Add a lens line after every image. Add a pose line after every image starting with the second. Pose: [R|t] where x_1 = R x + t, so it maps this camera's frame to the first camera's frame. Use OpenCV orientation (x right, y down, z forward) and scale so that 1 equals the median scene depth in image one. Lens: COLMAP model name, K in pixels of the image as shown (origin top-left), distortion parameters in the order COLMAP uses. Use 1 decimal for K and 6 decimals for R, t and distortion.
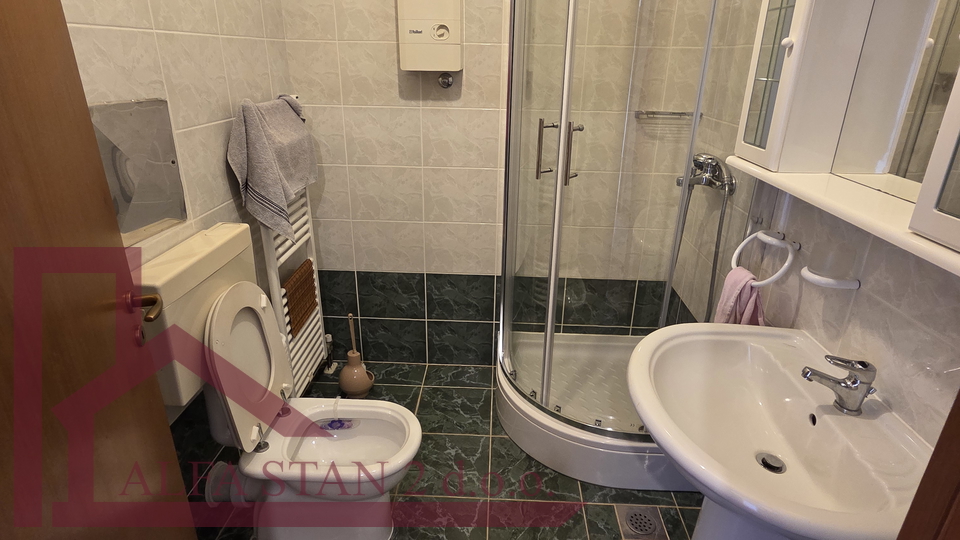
lens RADIAL K [[525.3, 0, 482.5], [0, 525.3, 265.4], [0, 0, 1]] dist [0.007518, -0.000668]
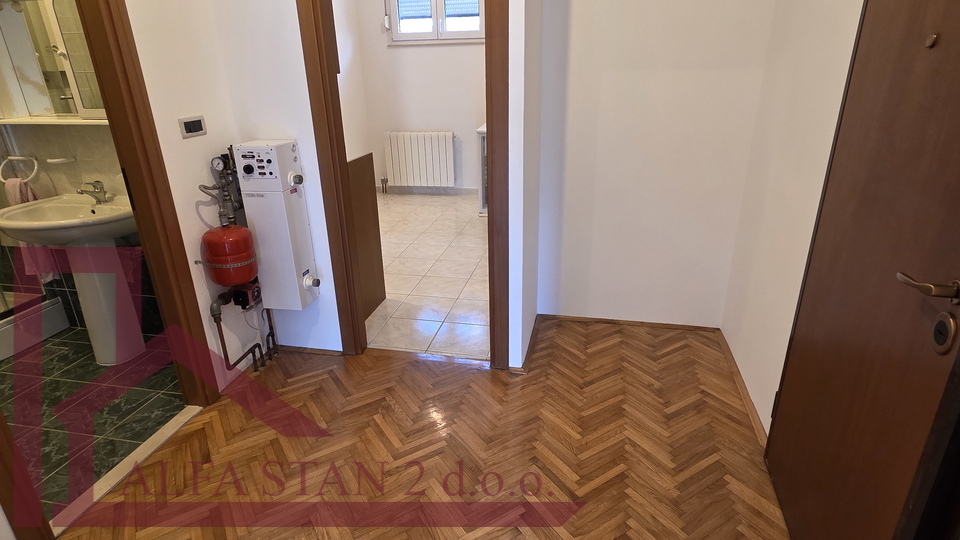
lens RADIAL K [[525.3, 0, 482.5], [0, 525.3, 265.4], [0, 0, 1]] dist [0.007518, -0.000668]
pose [[0.169589, -0.376635, 0.910706, -0.797759], [0.390969, 0.873974, 0.288639, 0.298238], [-0.904645, 0.307107, 0.295469, -0.731575]]
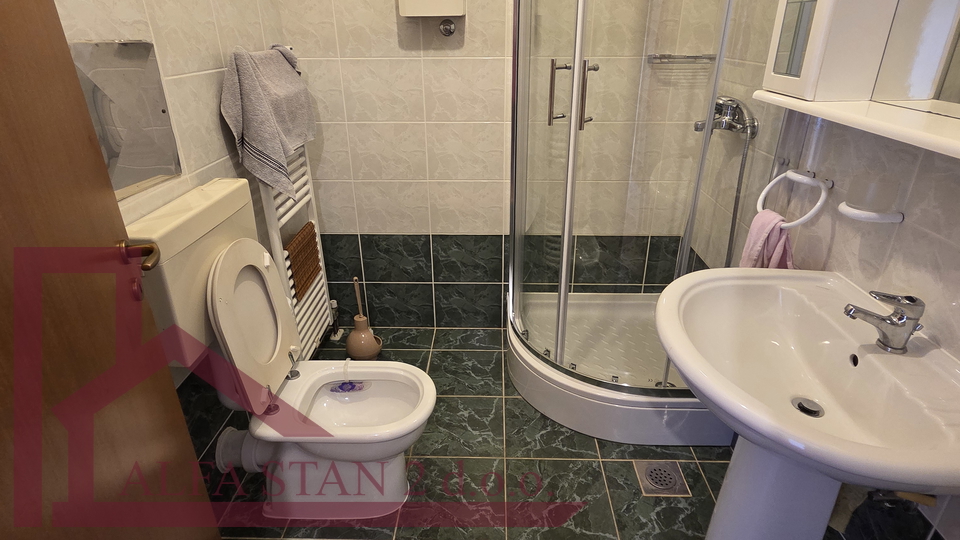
lens RADIAL K [[525.3, 0, 482.5], [0, 525.3, 265.4], [0, 0, 1]] dist [0.007518, -0.000668]
pose [[0.999673, -0.025484, 0.002030, -0.022653], [0.025352, 0.998446, 0.049632, 0.034467], [-0.003291, -0.049564, 0.998766, 0.037831]]
